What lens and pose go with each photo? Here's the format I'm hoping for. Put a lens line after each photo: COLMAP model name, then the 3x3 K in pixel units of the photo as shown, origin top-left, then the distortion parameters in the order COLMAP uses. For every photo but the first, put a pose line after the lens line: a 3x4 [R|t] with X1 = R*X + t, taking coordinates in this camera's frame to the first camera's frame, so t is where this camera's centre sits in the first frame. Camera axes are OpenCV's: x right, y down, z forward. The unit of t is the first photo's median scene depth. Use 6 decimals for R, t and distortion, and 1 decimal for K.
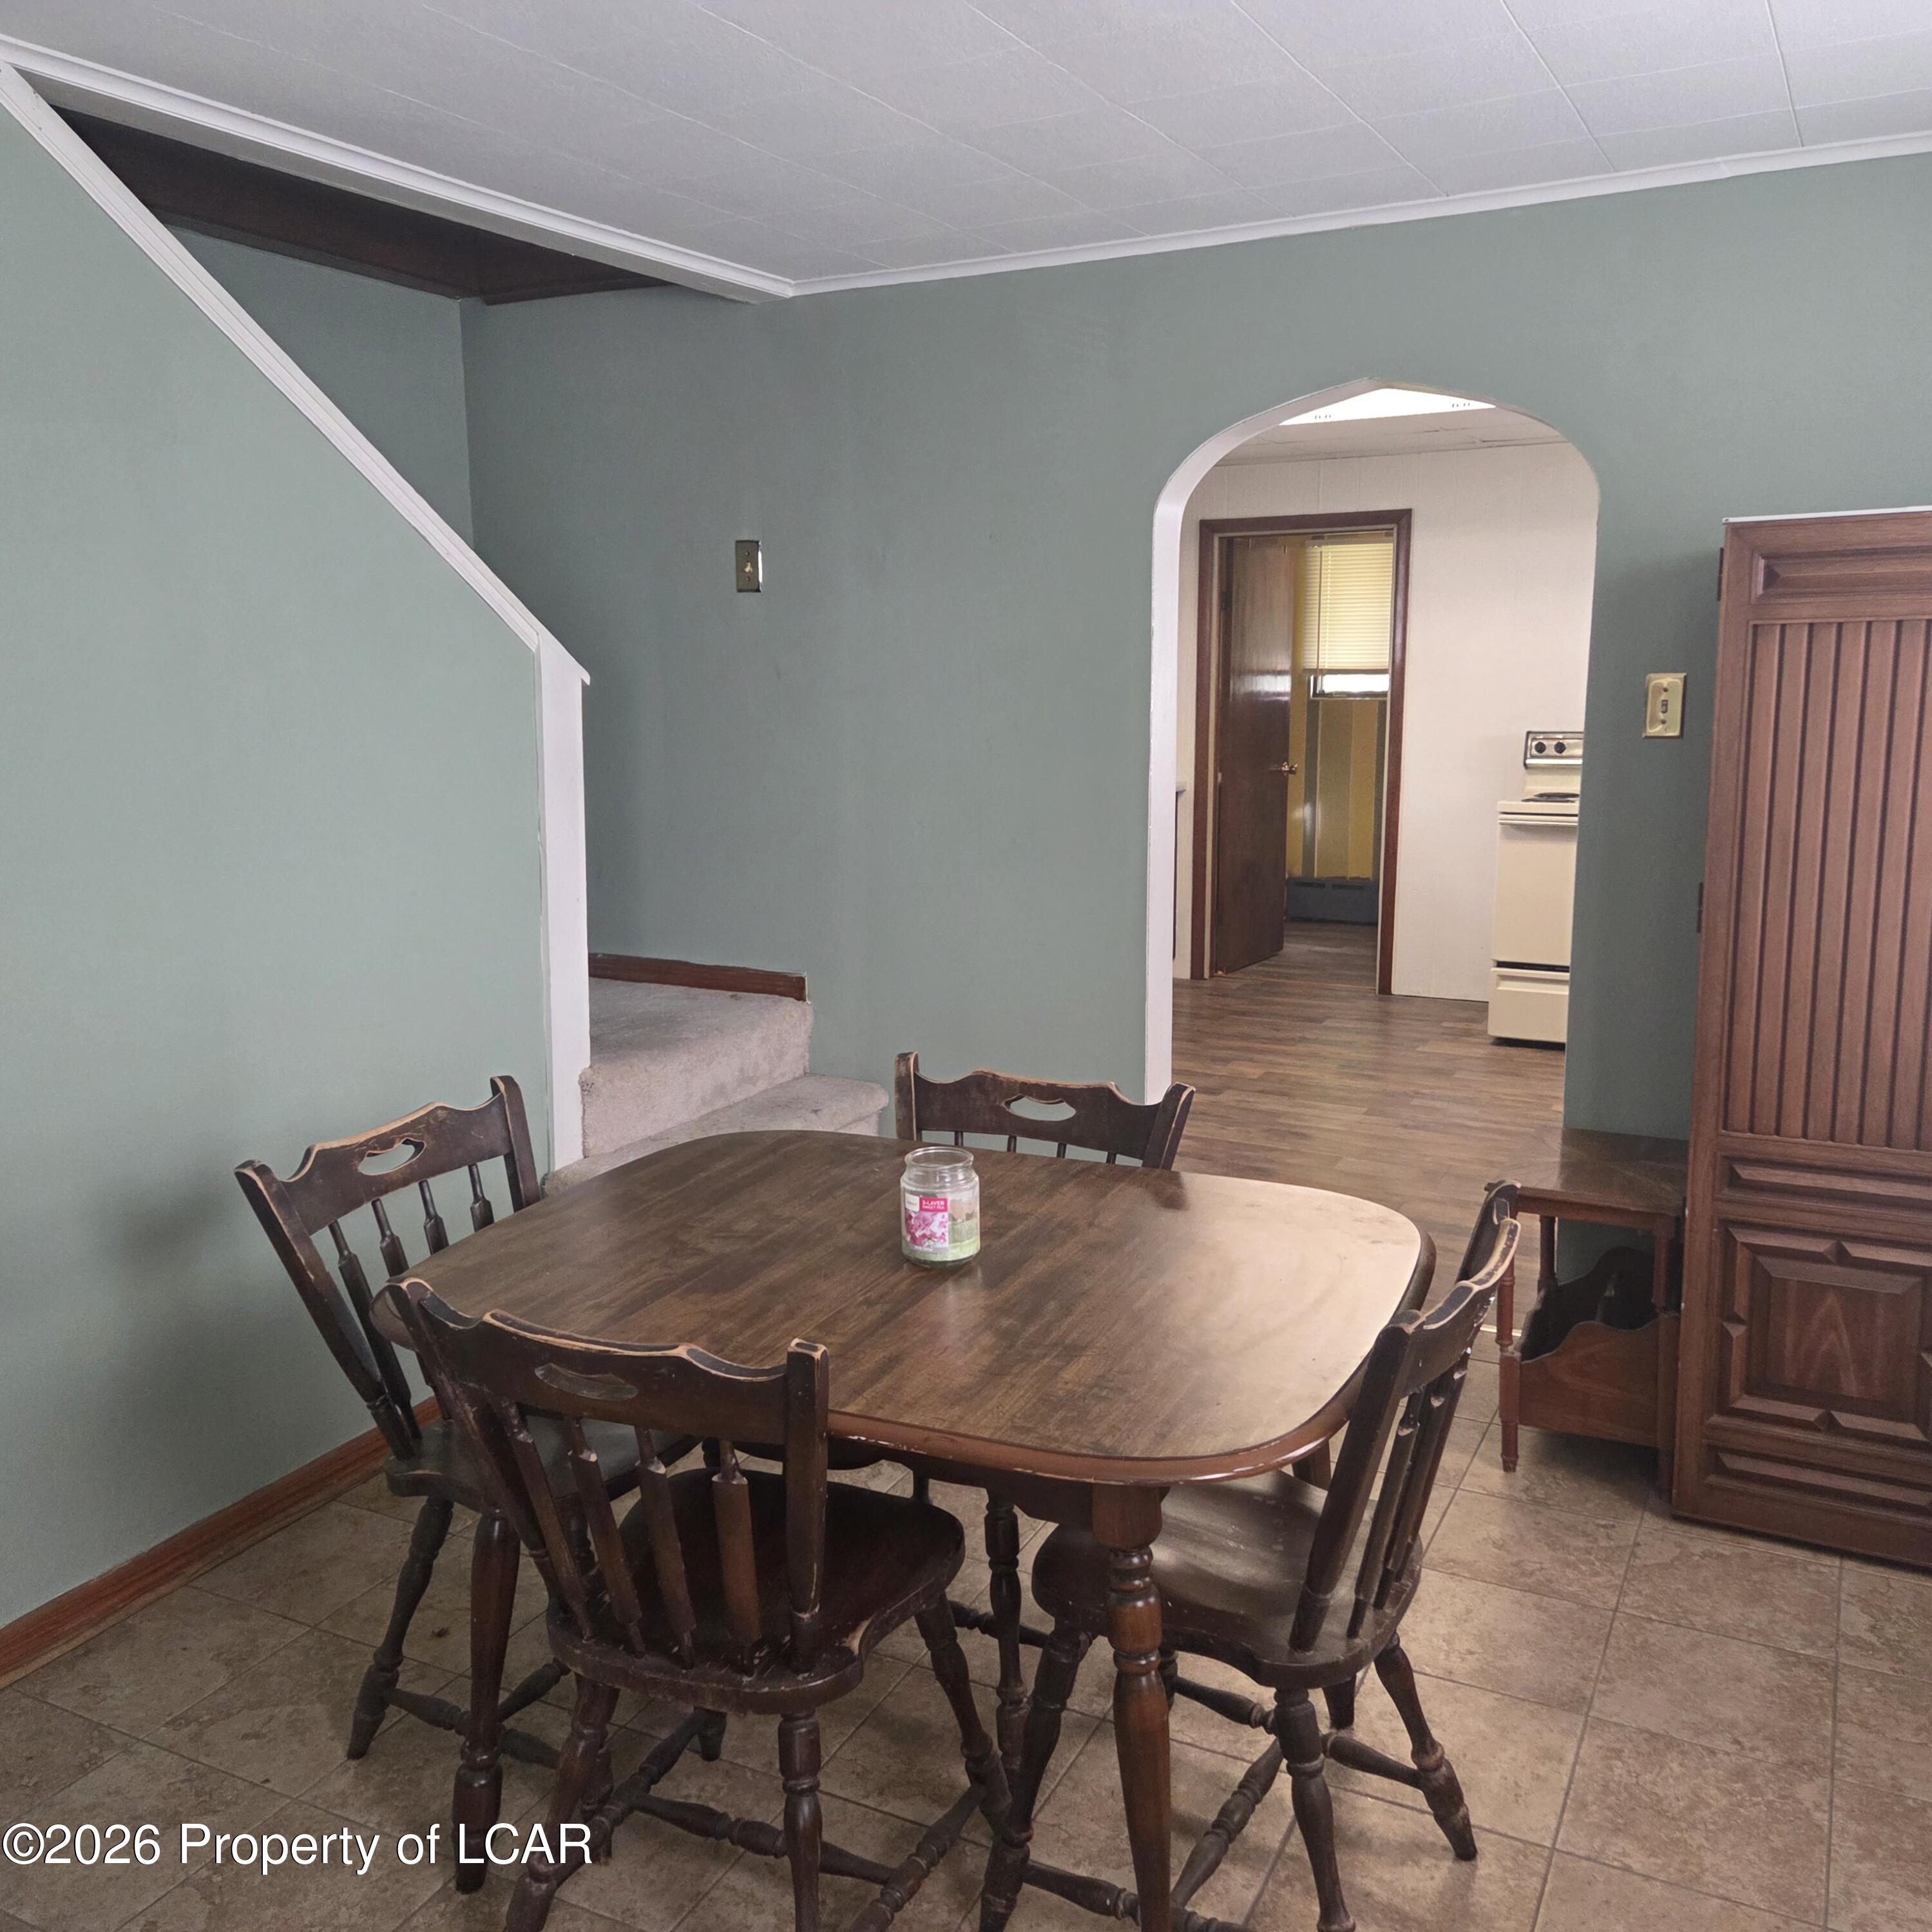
lens RADIAL K [[1722.7, 0, 968.0], [0, 1722.7, 968.1], [0, 0, 1]] dist [0.070340, -0.049437]
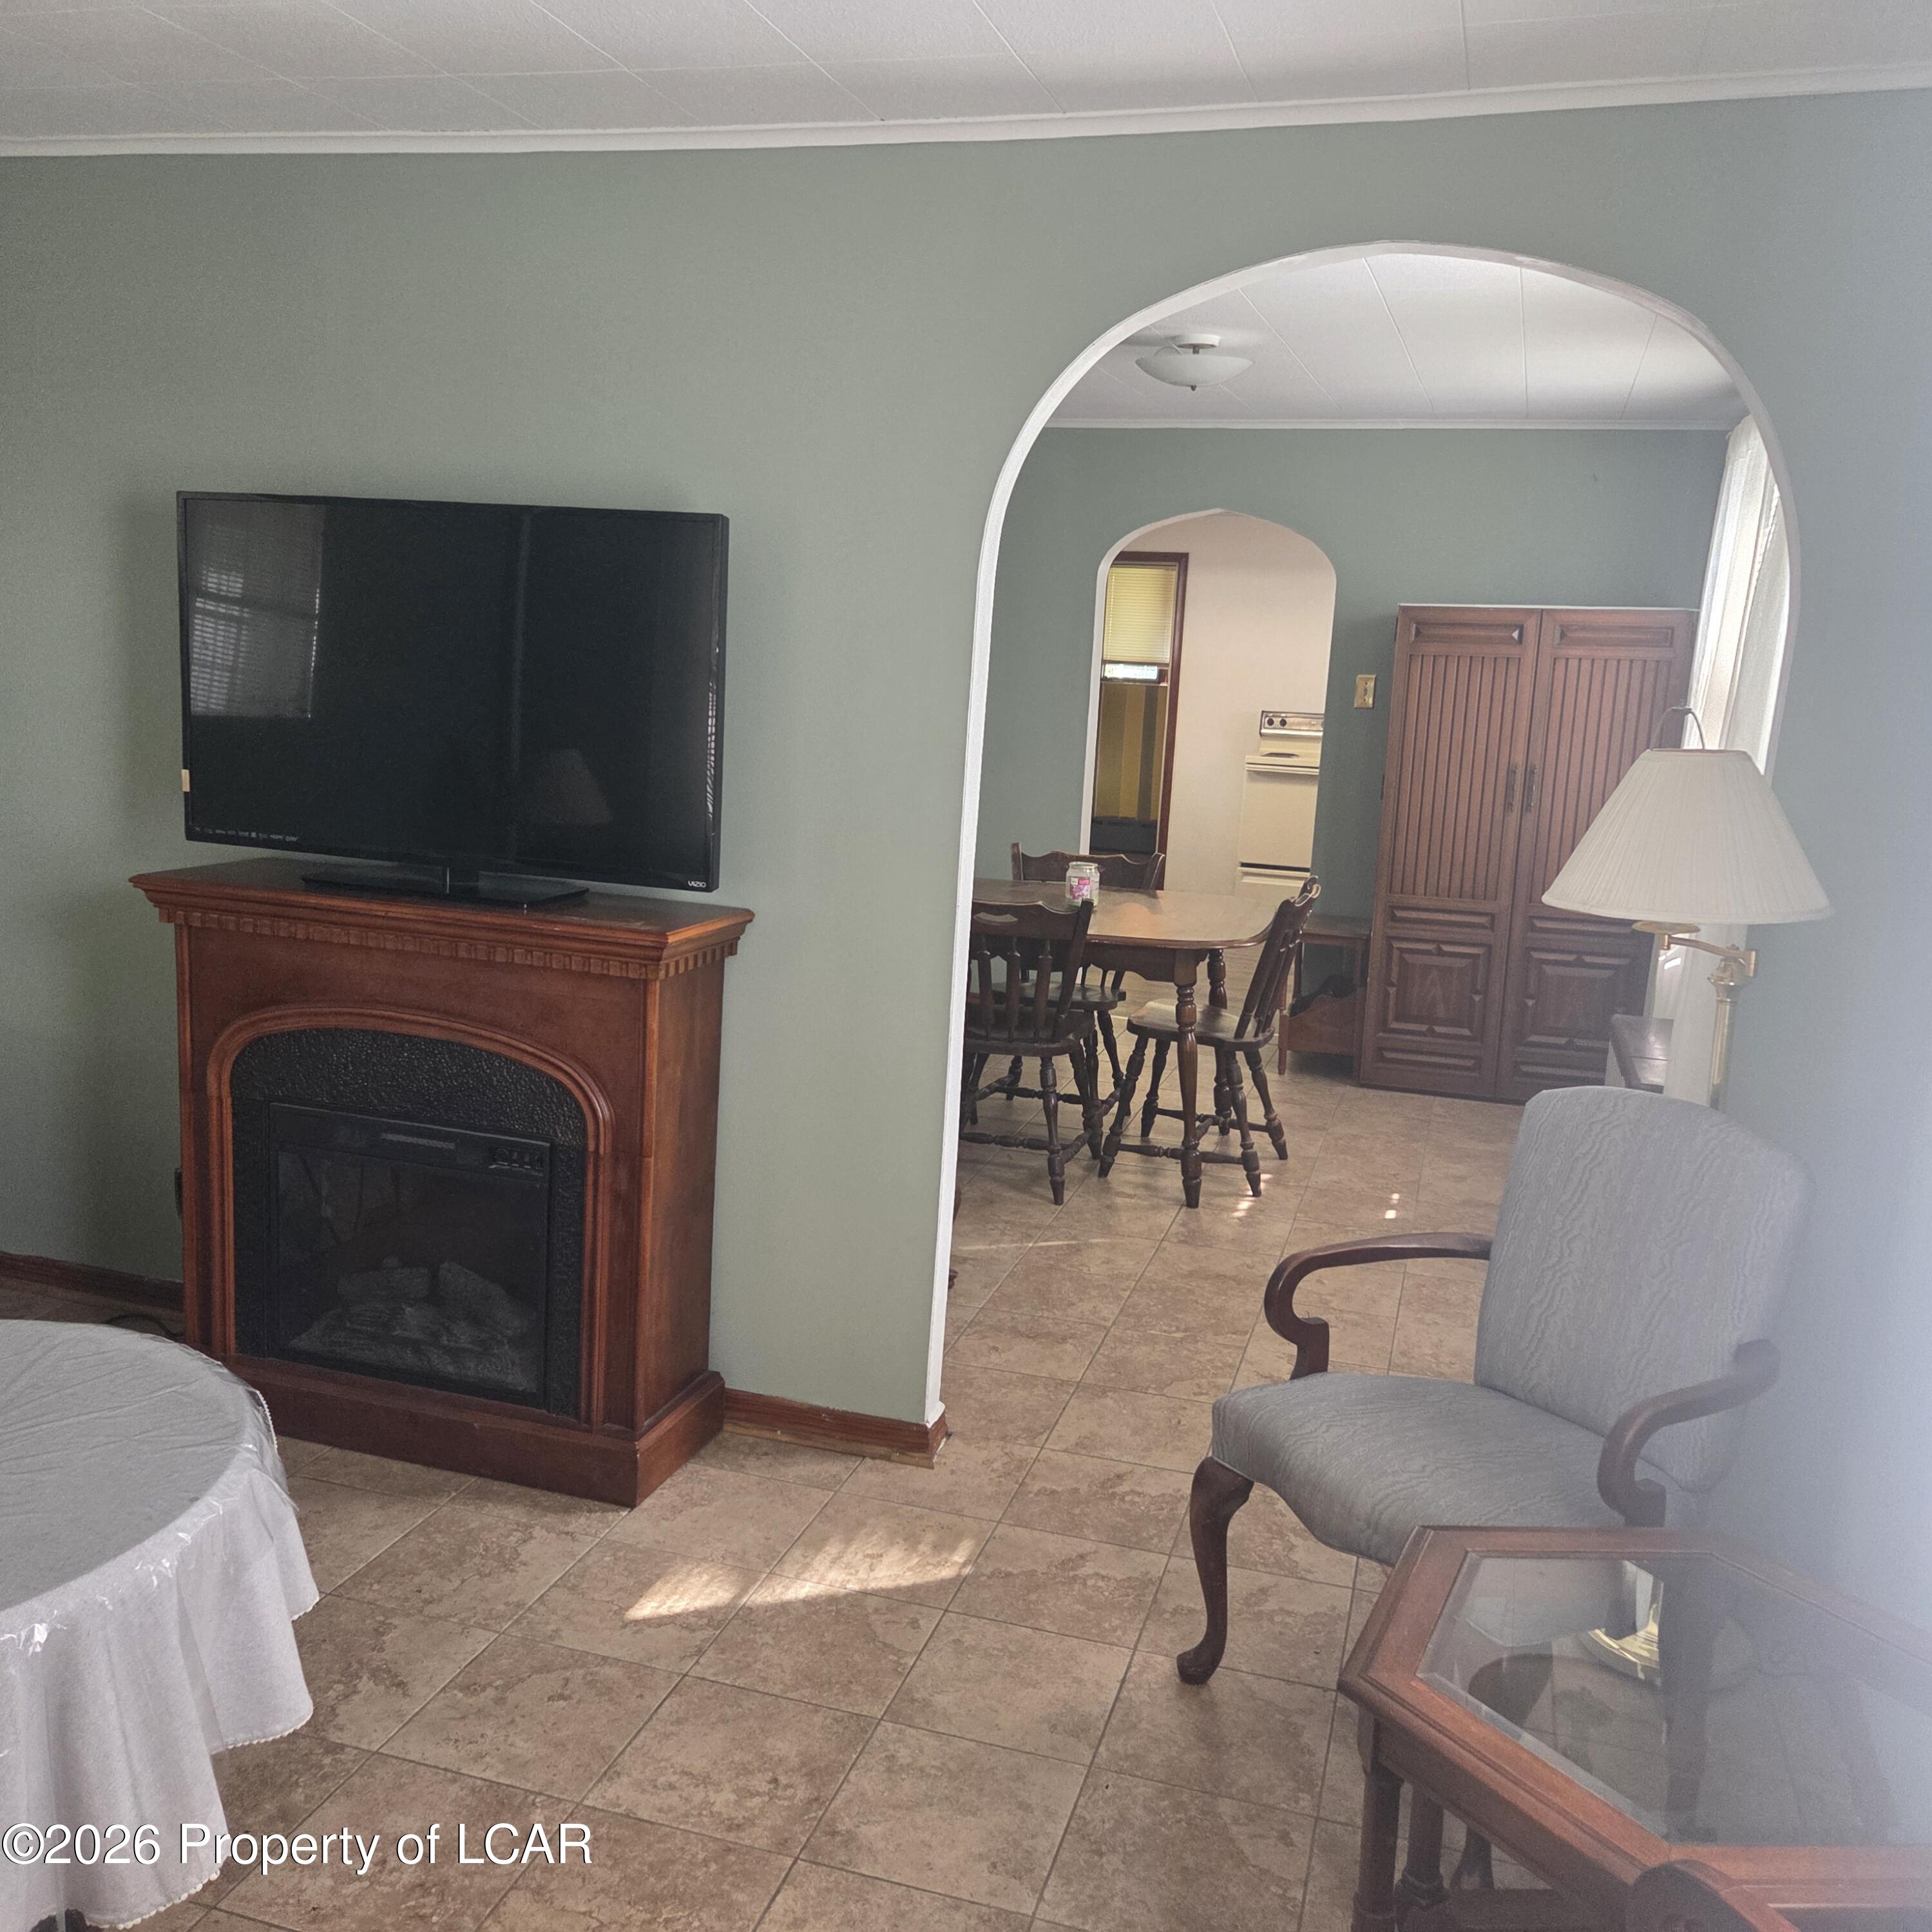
lens RADIAL K [[1722.7, 0, 965.6], [0, 1722.7, 975.5], [0, 0, 1]] dist [0.070340, -0.049437]
pose [[0.983337, 0.020084, 0.180679, -0.173747], [-0.023224, 0.999613, 0.015282, 0.067047], [-0.180302, -0.019224, 0.983423, -0.375948]]
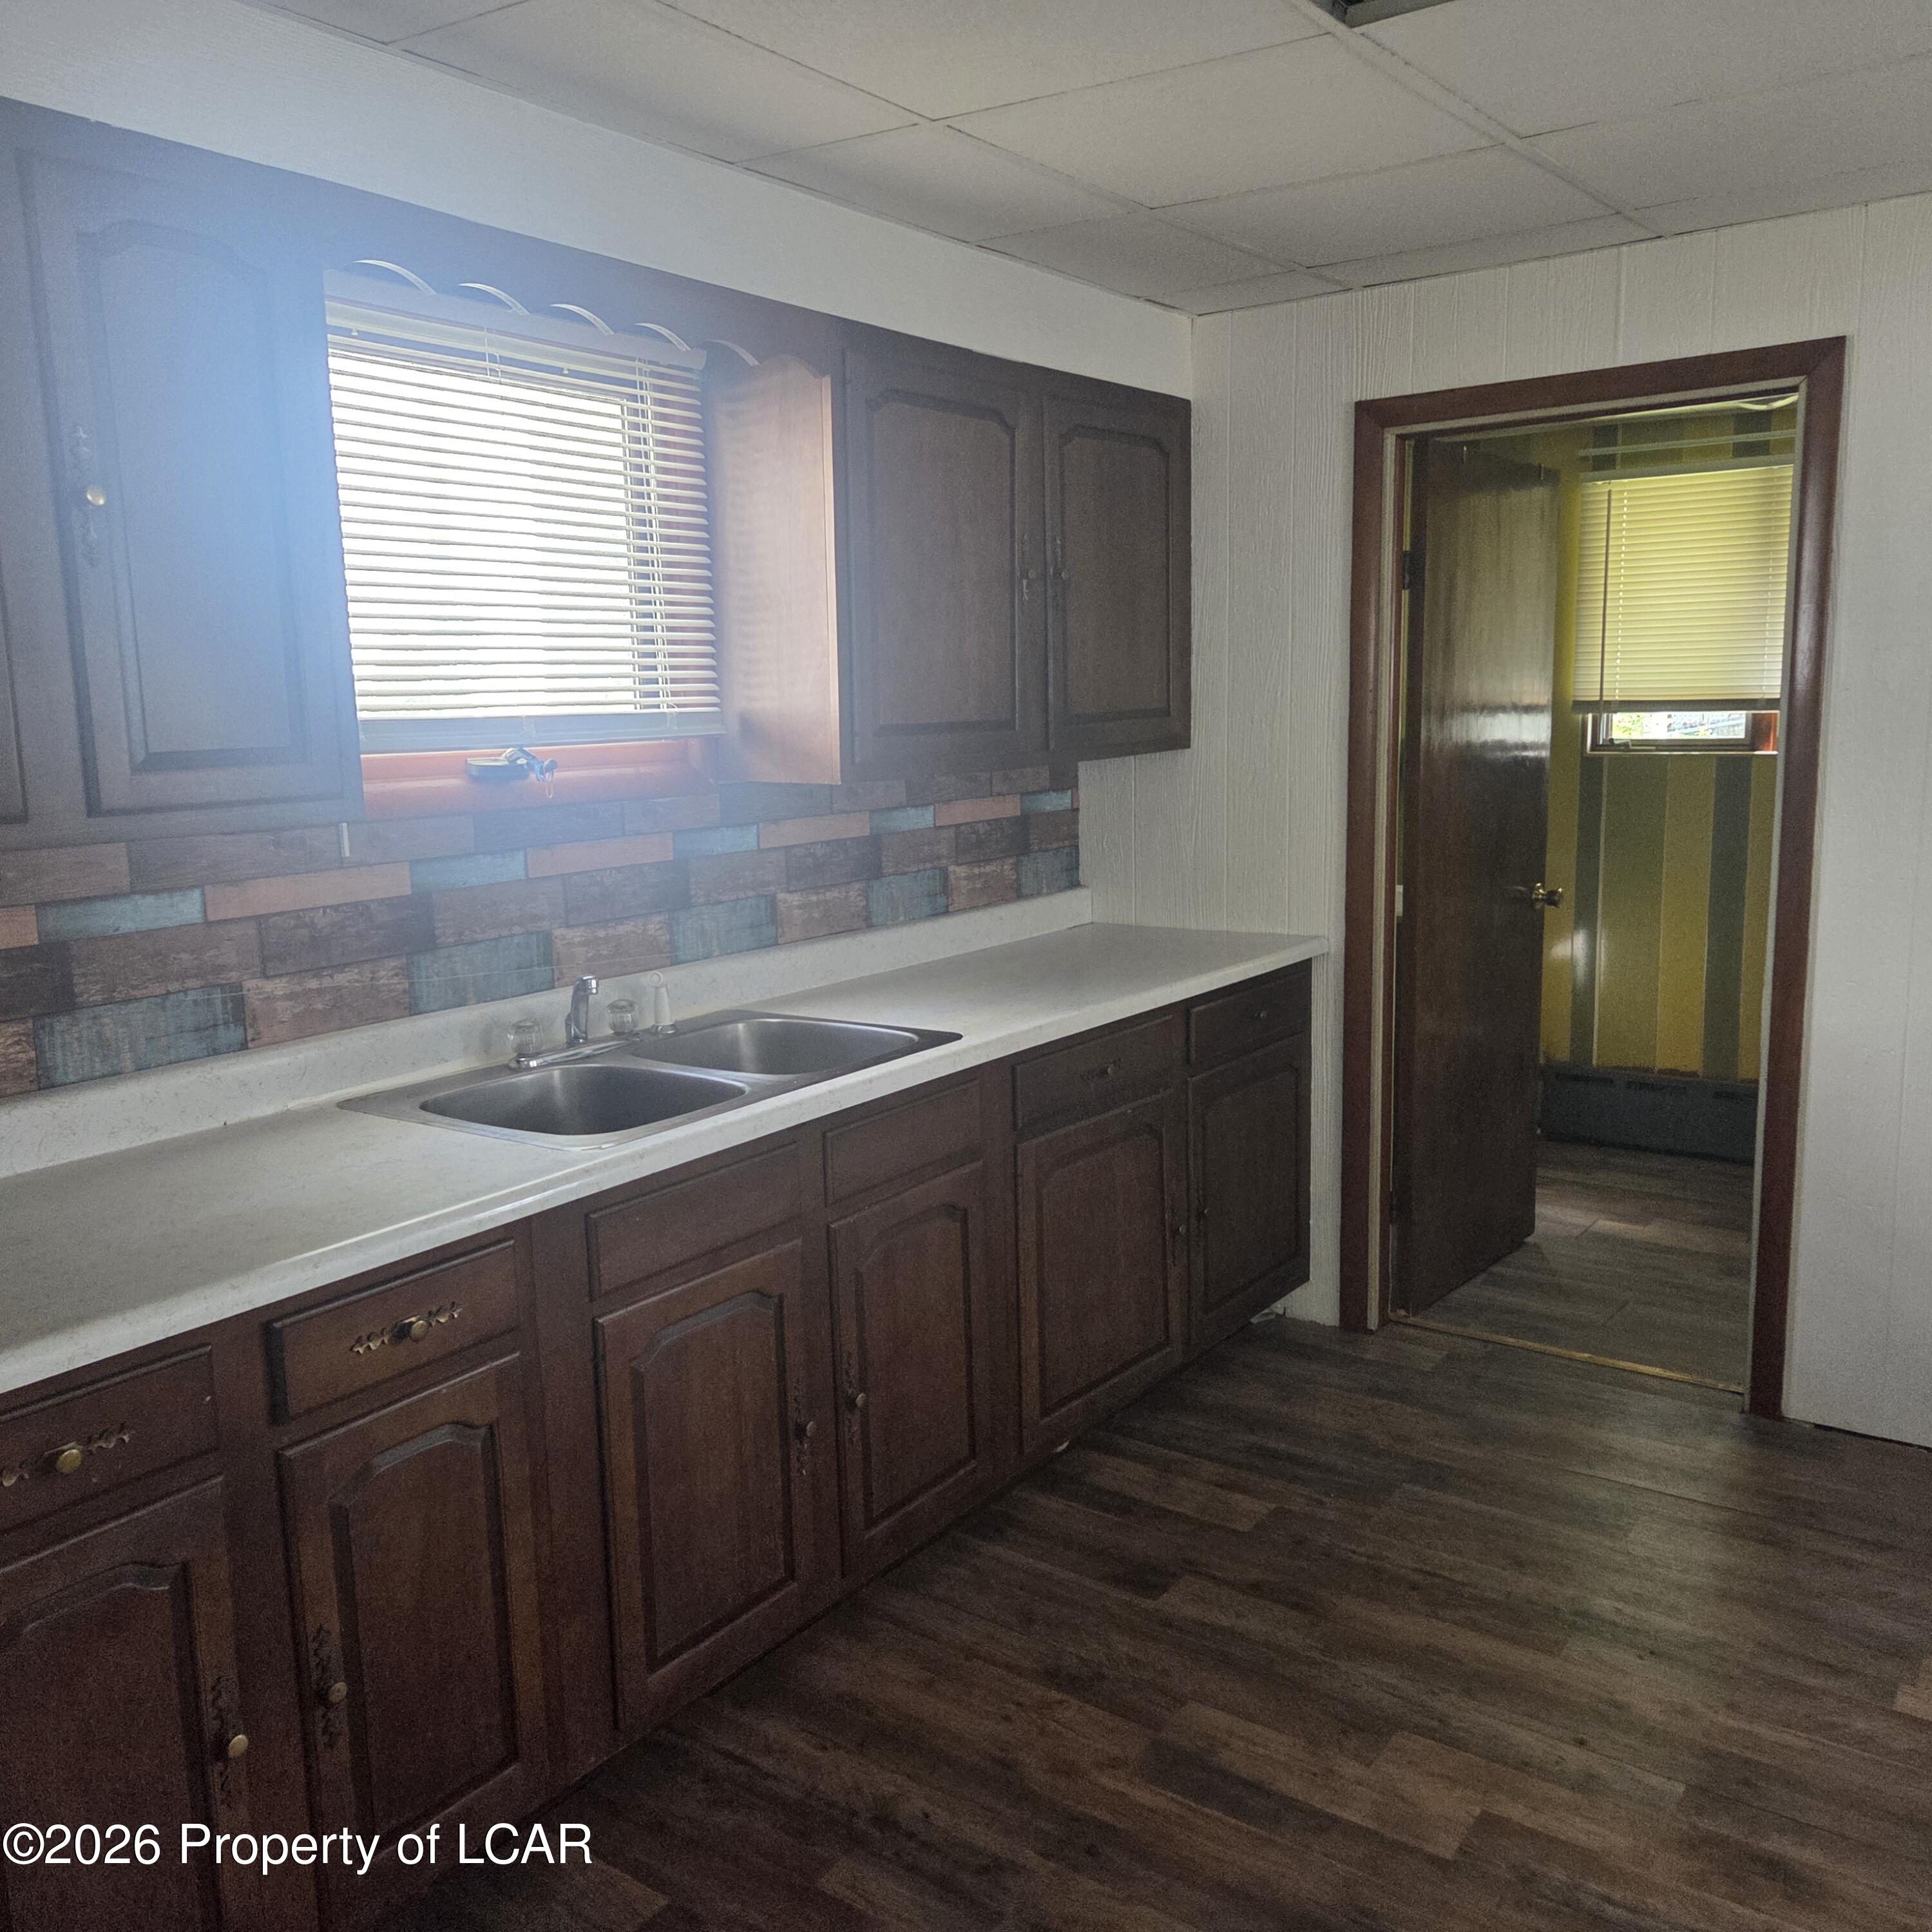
lens RADIAL K [[1722.7, 0, 959.6], [0, 1722.7, 971.7], [0, 0, 1]] dist [0.070340, -0.049437]
pose [[0.989803, 0.006902, -0.142278, 0.096458], [-0.008991, 0.999861, -0.014046, -0.093943], [0.142161, 0.015182, 0.989727, 0.517023]]
